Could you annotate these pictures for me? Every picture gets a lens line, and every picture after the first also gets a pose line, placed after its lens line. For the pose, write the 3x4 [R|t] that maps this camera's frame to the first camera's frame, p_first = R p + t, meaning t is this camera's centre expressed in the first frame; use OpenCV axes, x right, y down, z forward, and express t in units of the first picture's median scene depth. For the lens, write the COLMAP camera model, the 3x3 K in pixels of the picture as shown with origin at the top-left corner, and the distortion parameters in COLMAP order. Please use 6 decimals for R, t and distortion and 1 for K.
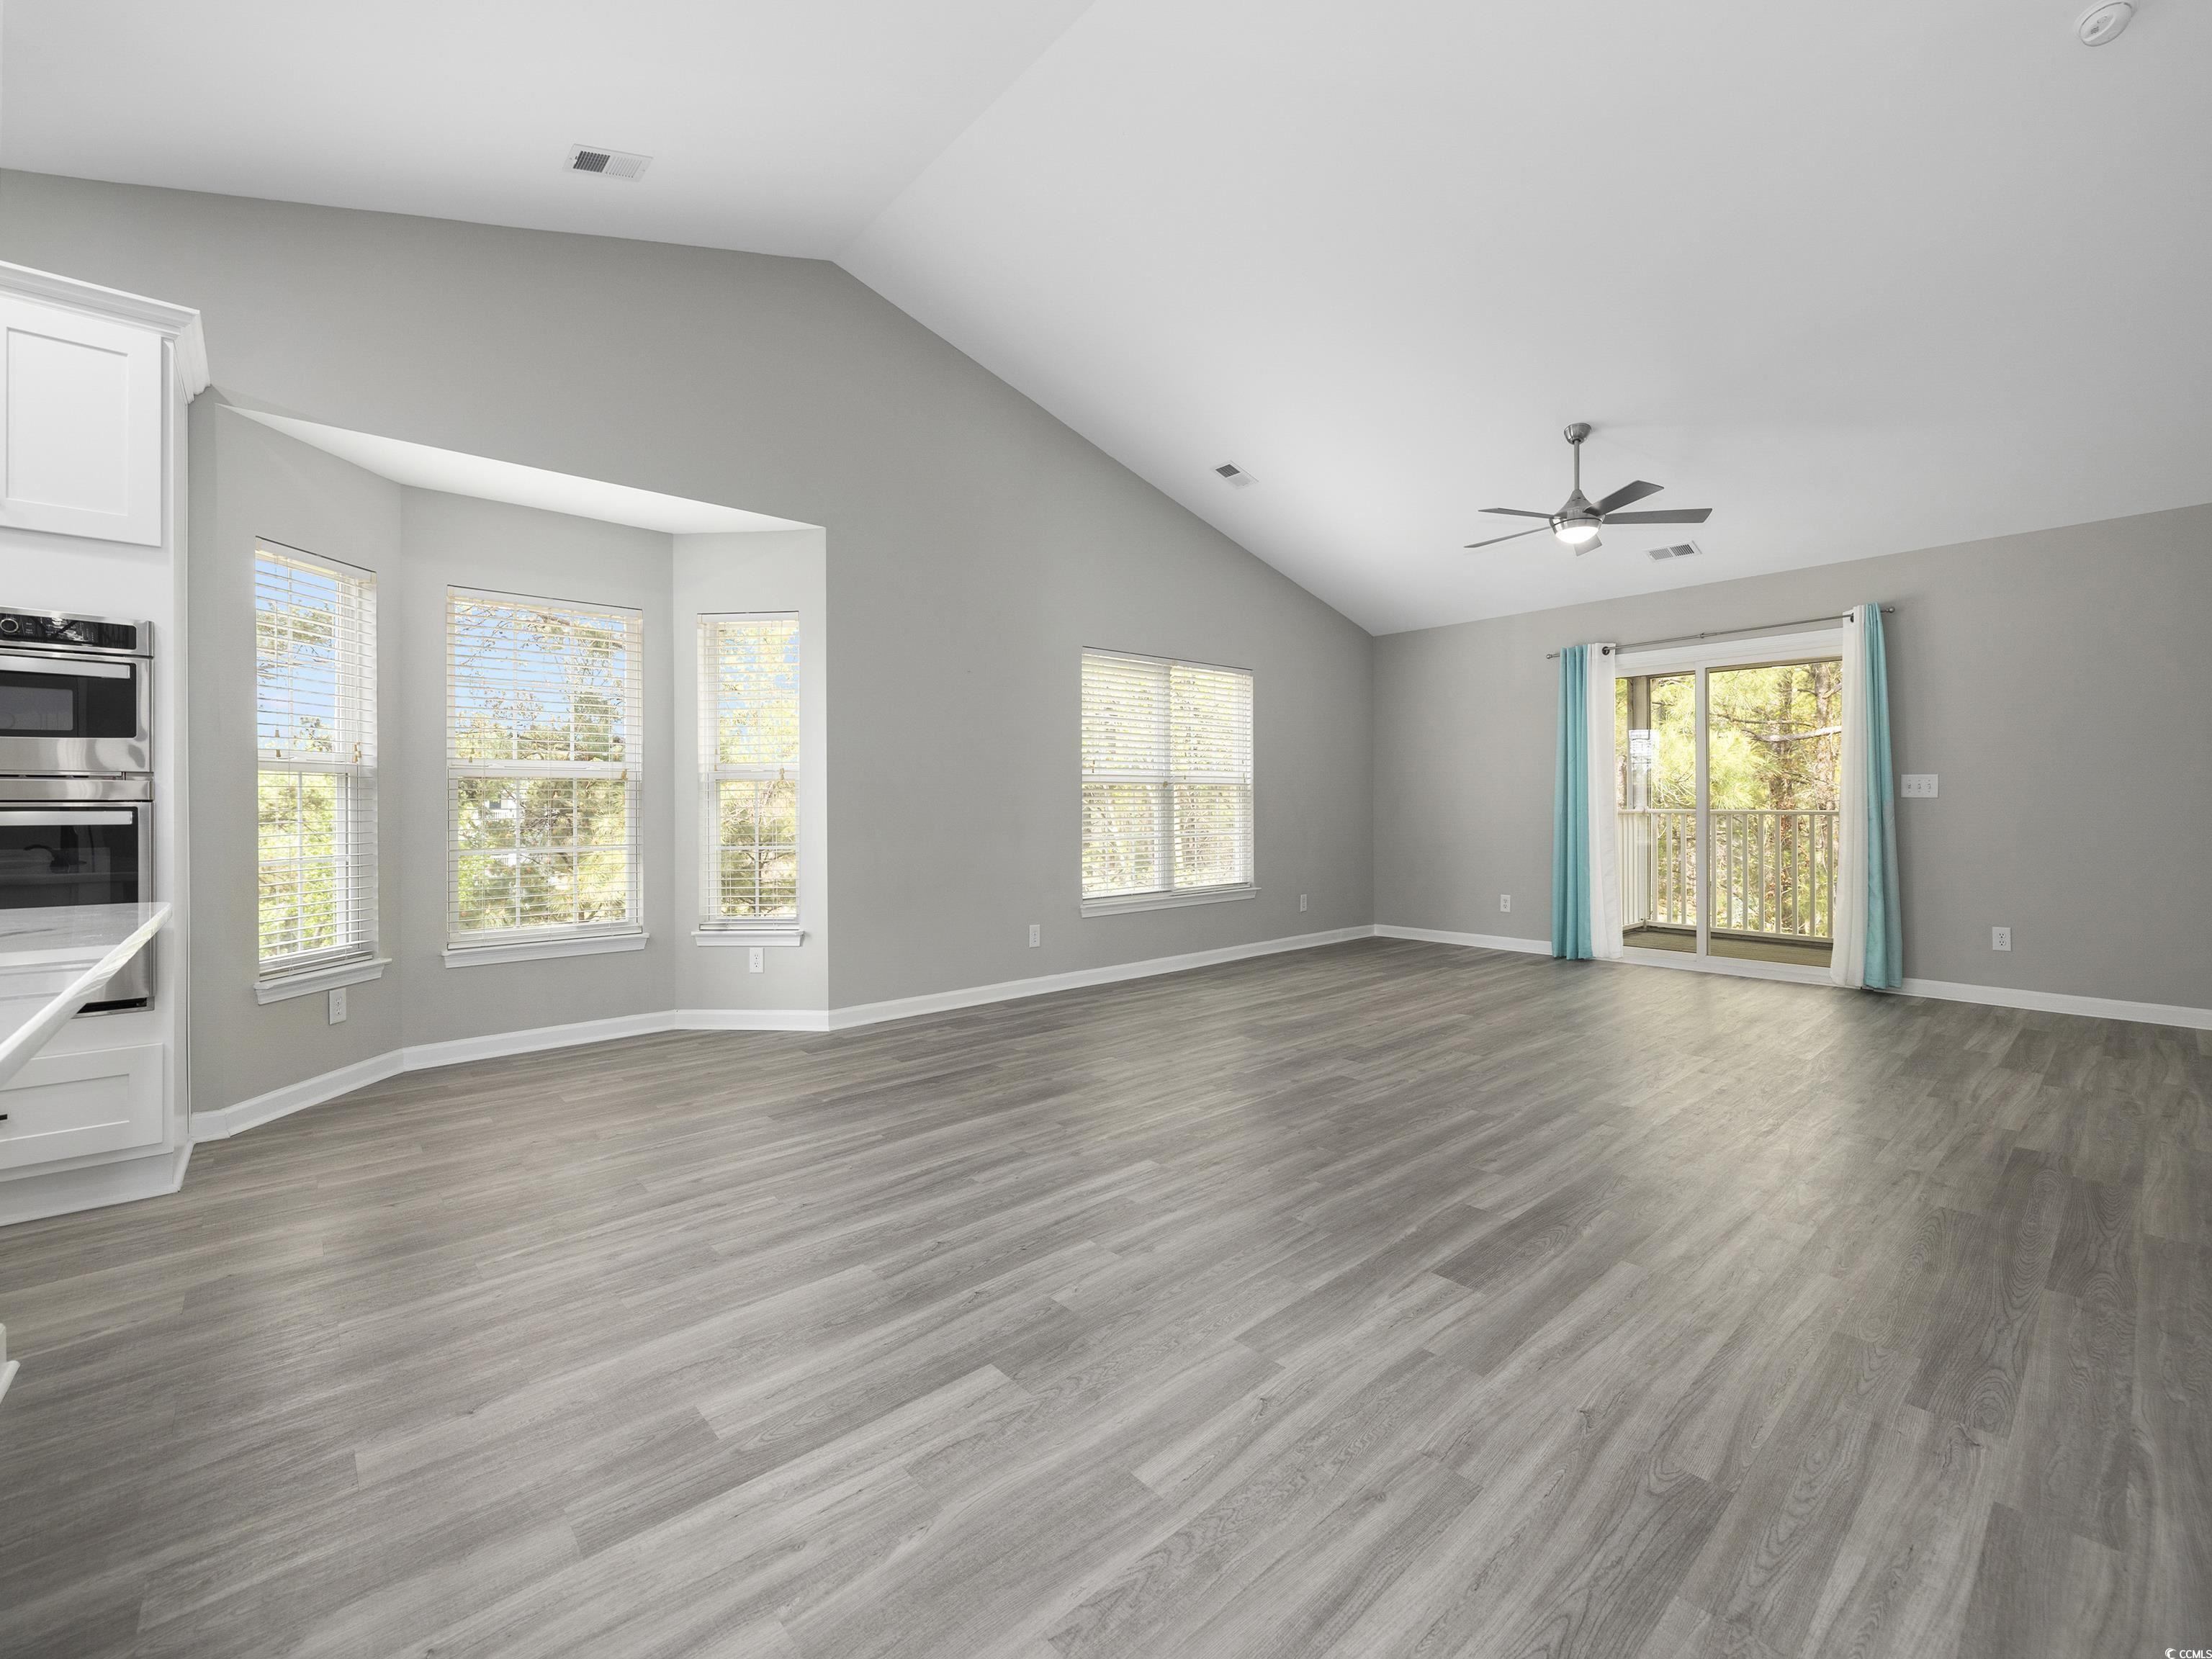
lens RADIAL K [[932.5, 0, 1112.1], [0, 932.5, 806.7], [0, 0, 1]] dist [0.001864, -0.000246]
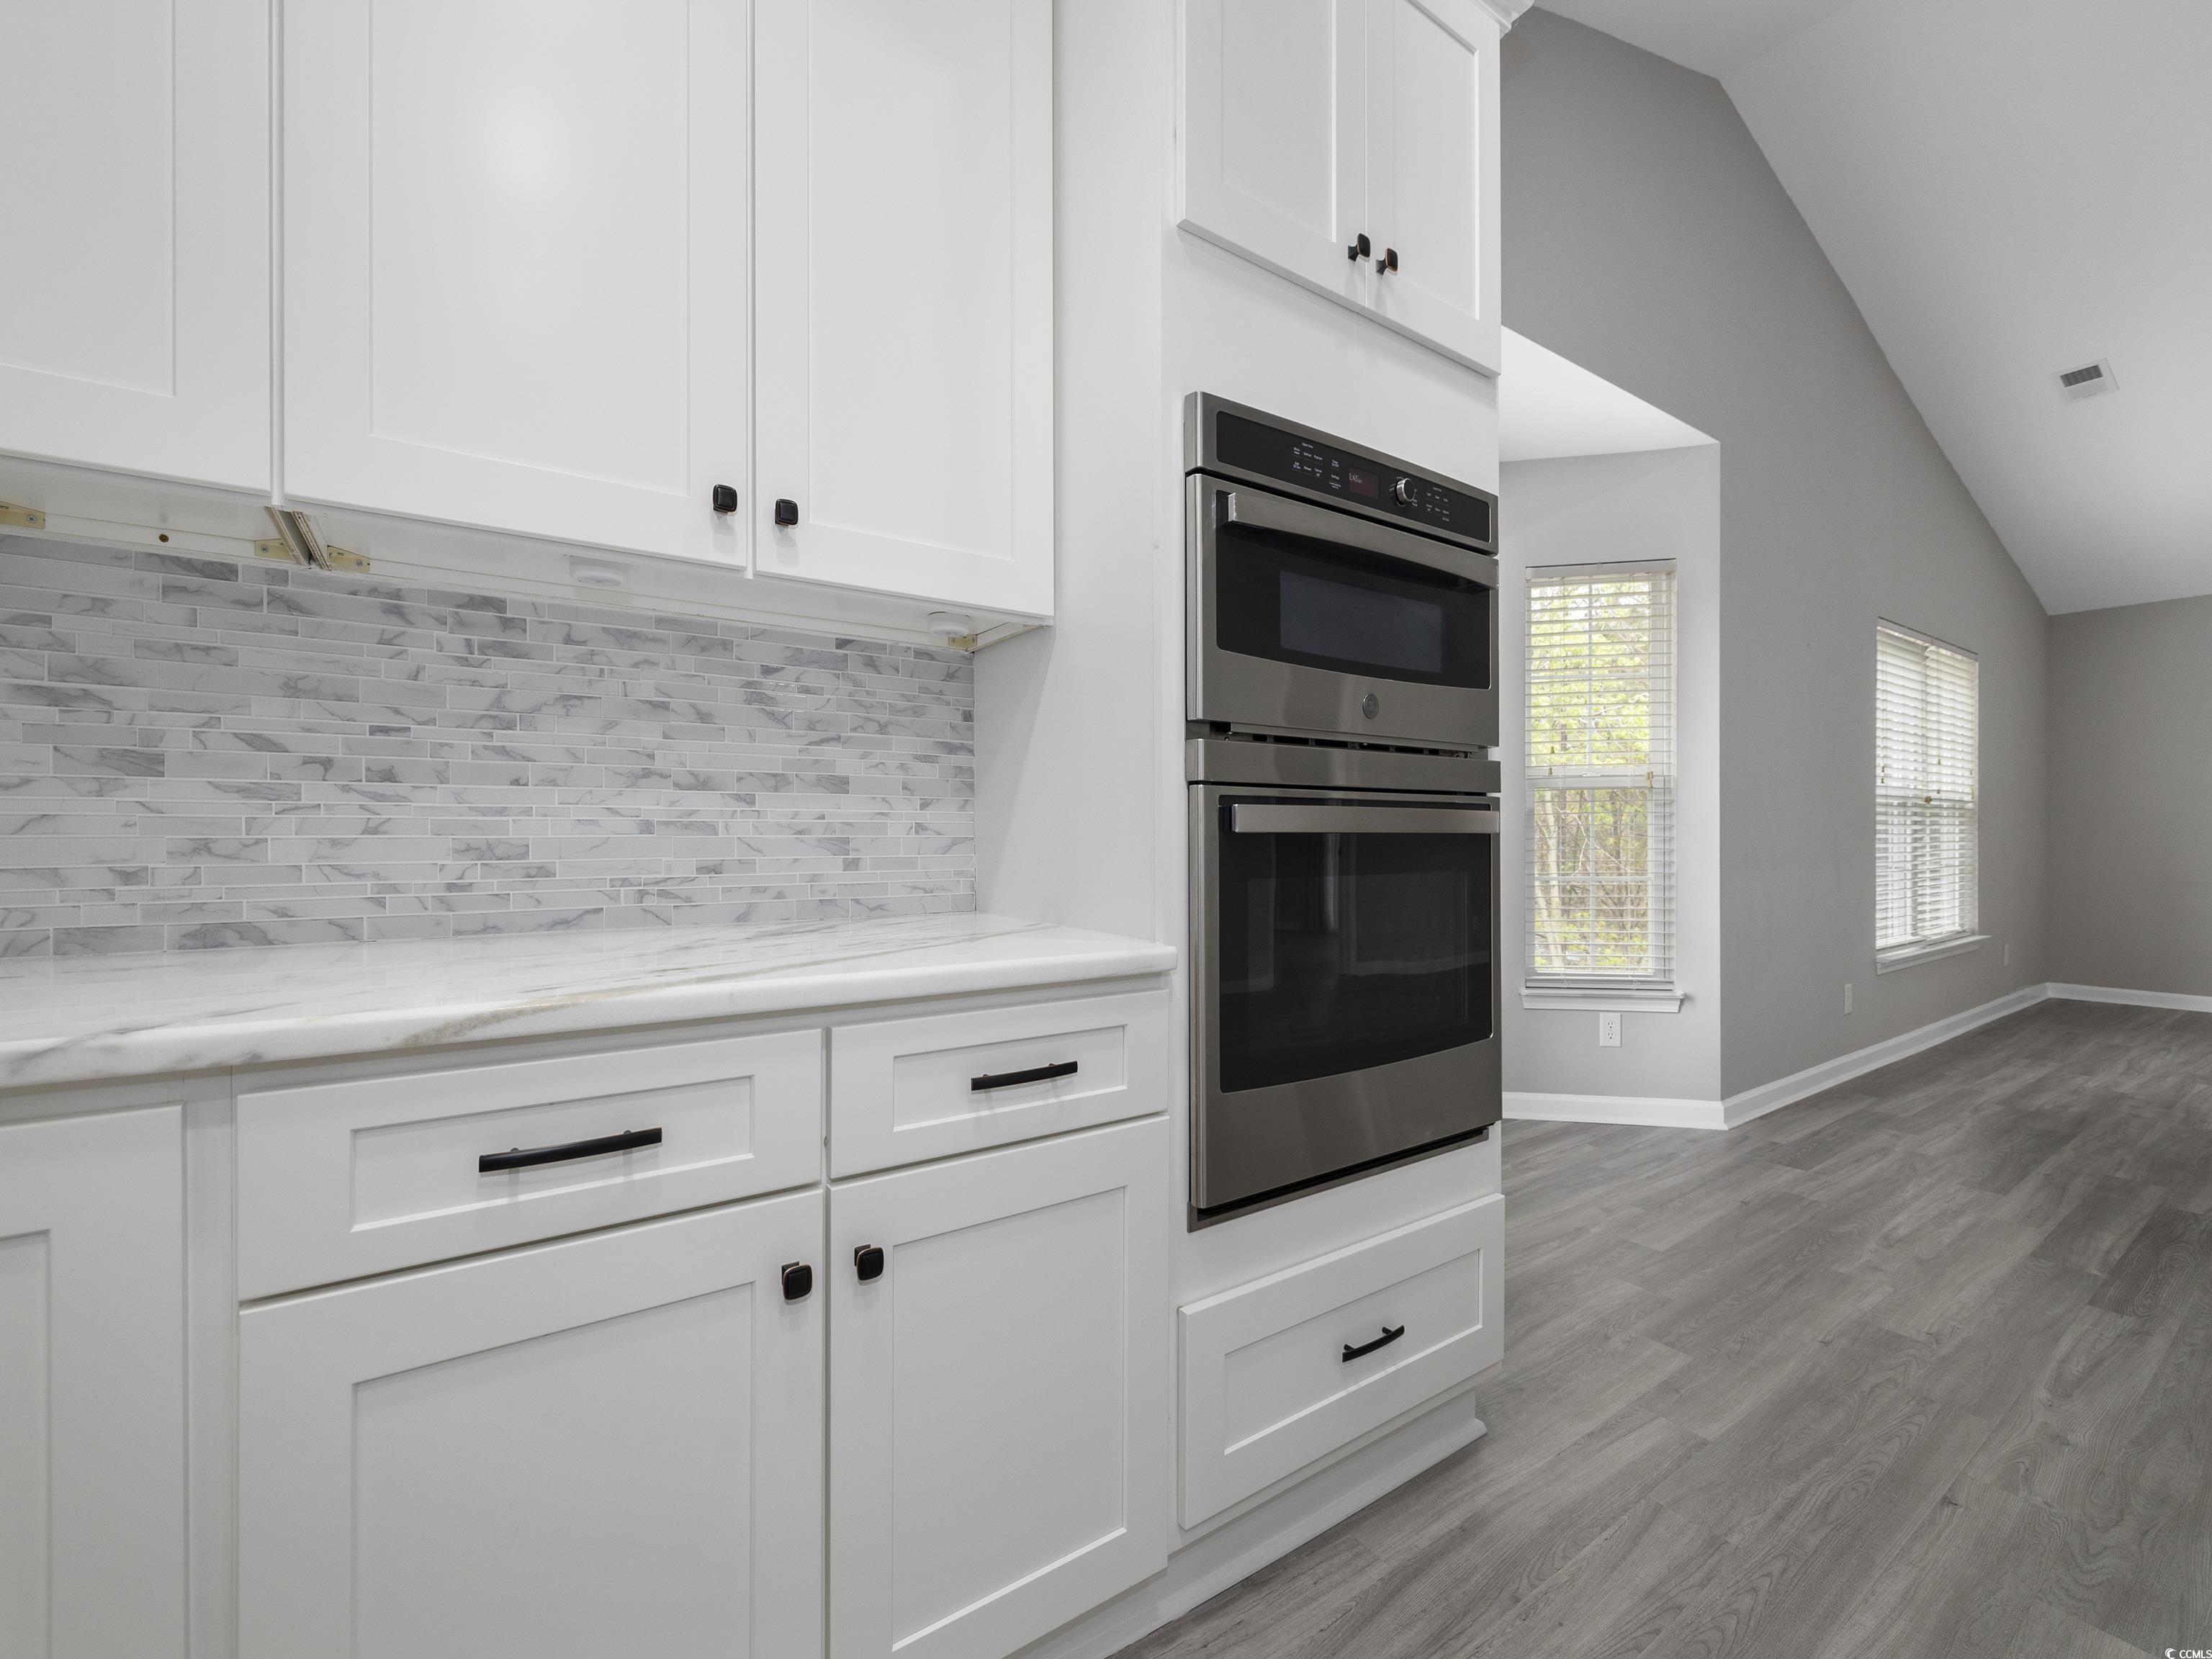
lens RADIAL K [[932.5, 0, 1108.7], [0, 932.5, 843.5], [0, 0, 1]] dist [0.001864, -0.000246]
pose [[0.993520, 0.005505, -0.113522, -0.690189], [-0.004805, 0.999968, 0.006442, 0.012694], [0.113554, -0.005854, 0.993515, 0.213255]]
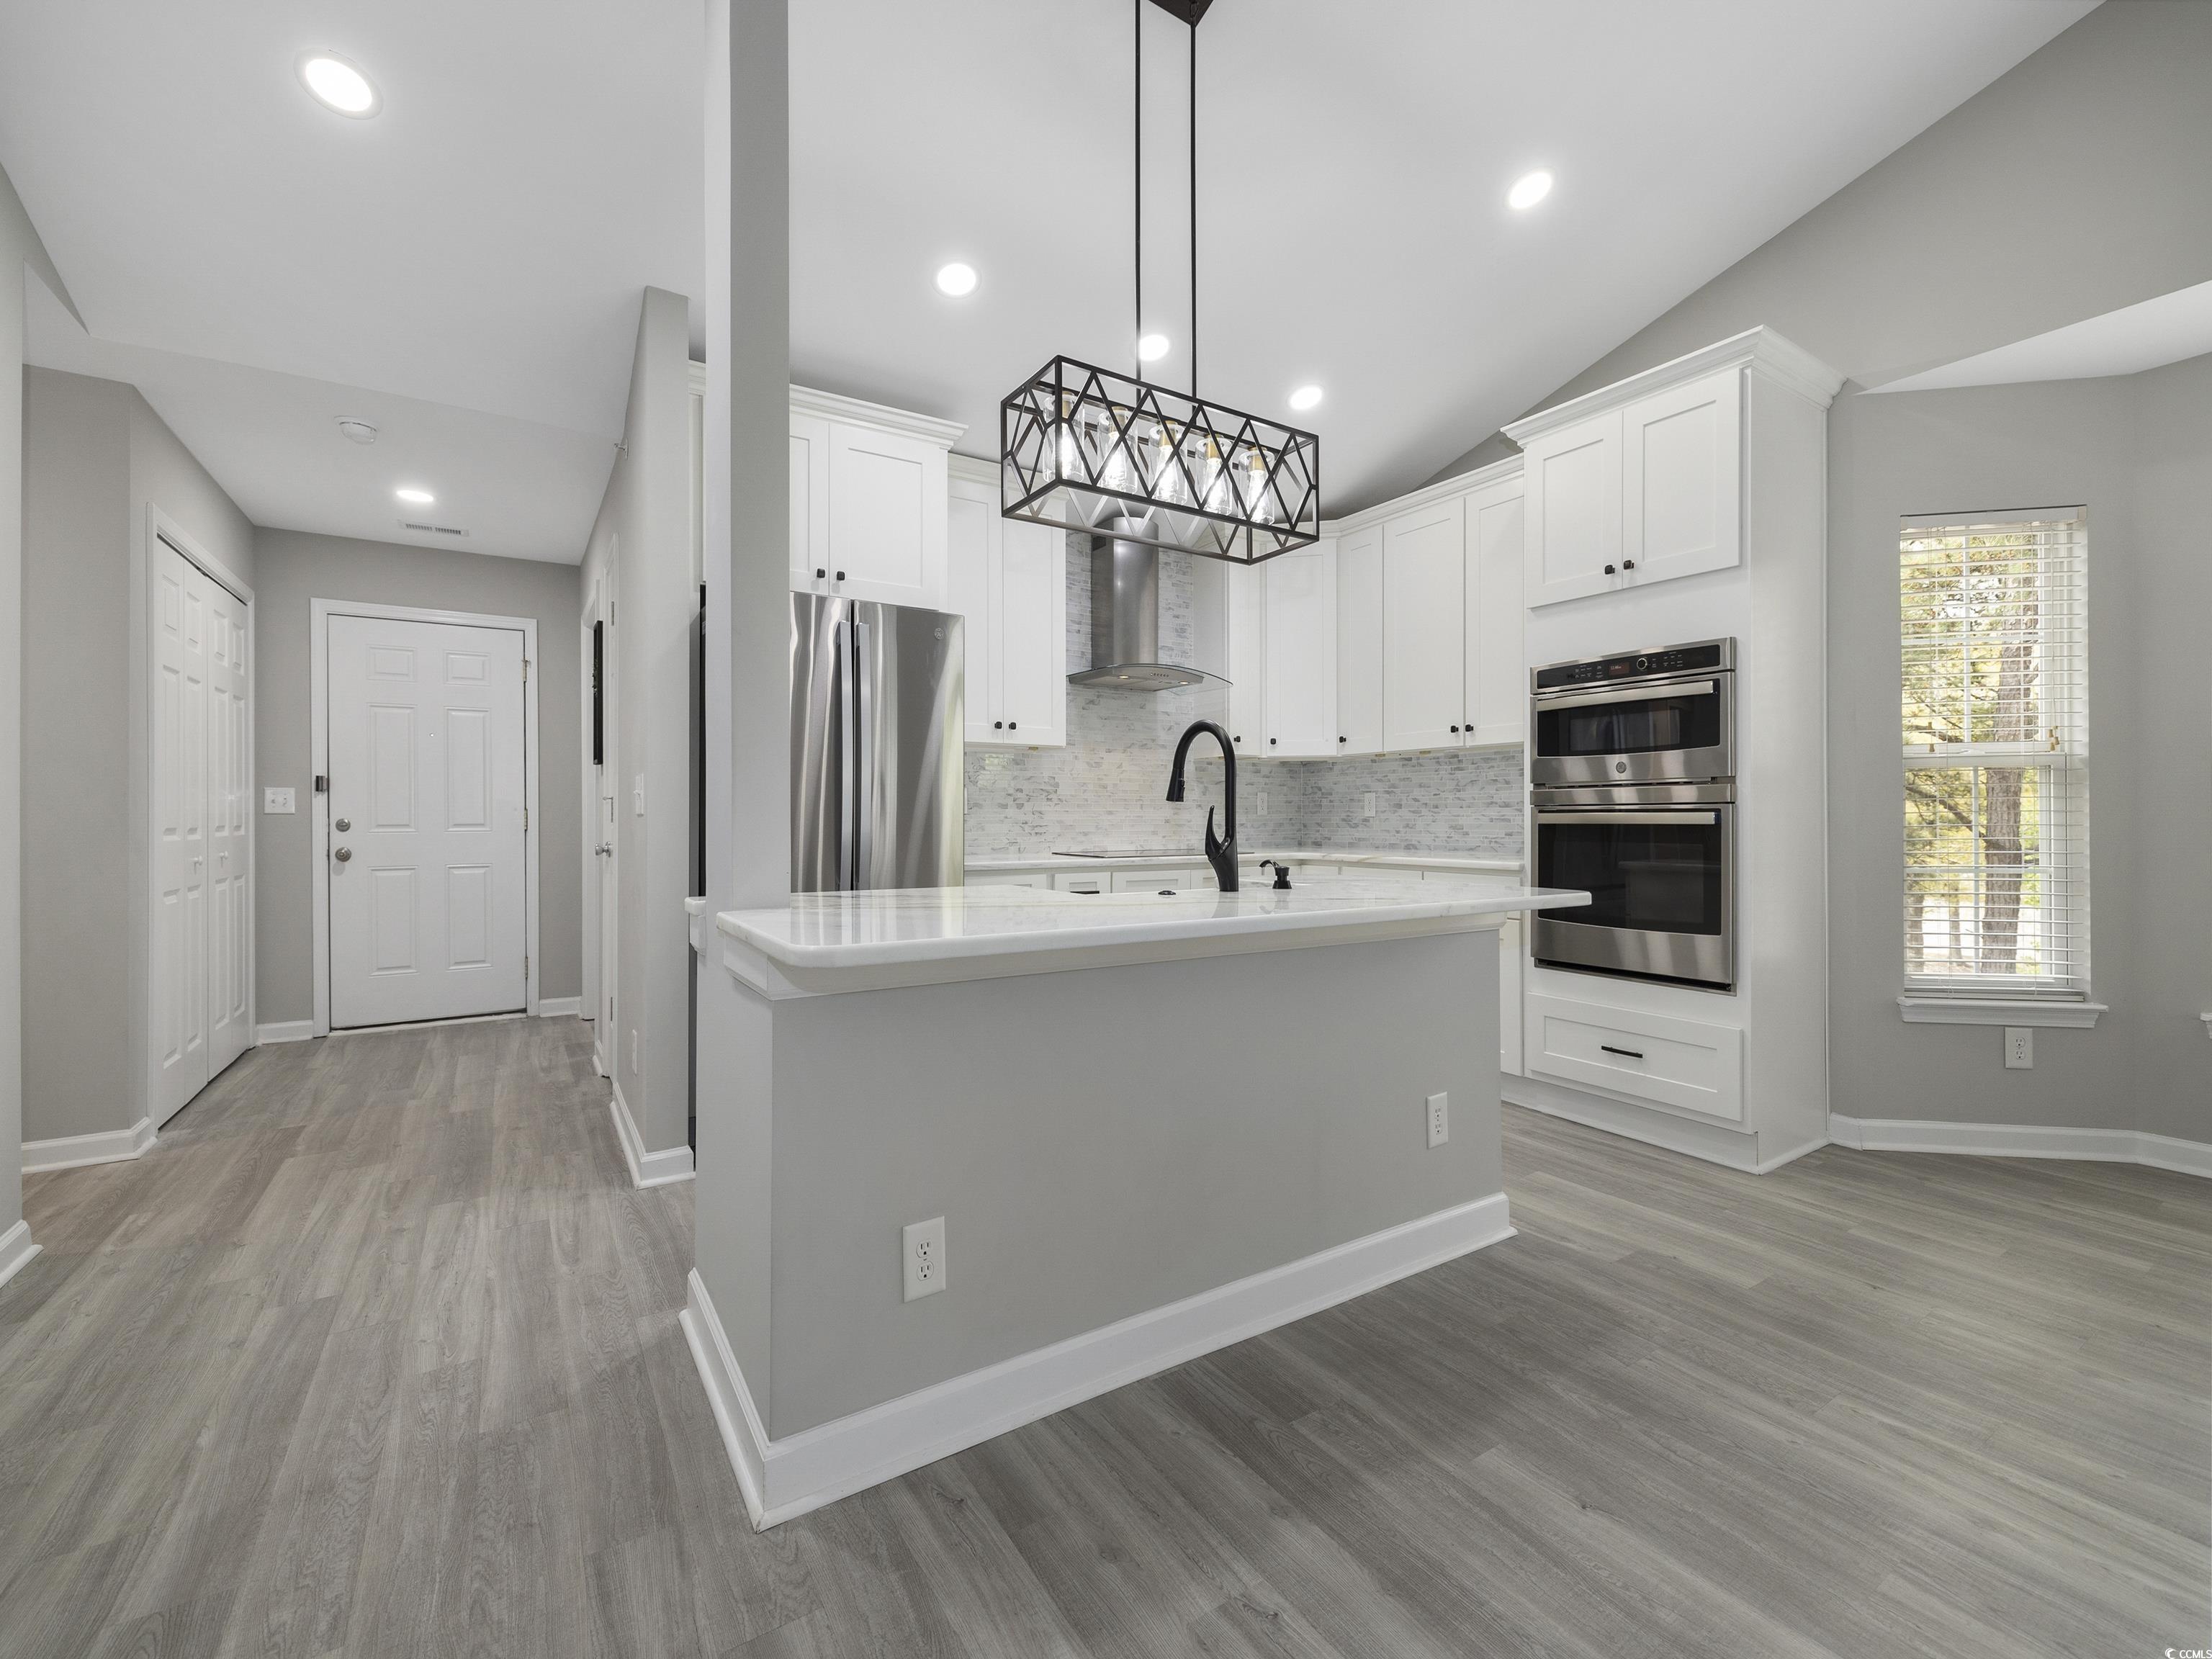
lens RADIAL K [[932.5, 0, 1106.2], [0, 932.5, 812.1], [0, 0, 1]] dist [0.001864, -0.000246]
pose [[-0.153751, -0.000498, -0.988110, 0.086698], [0.003874, 0.999992, -0.001107, 0.001847], [0.988102, -0.003999, -0.153748, 0.257607]]
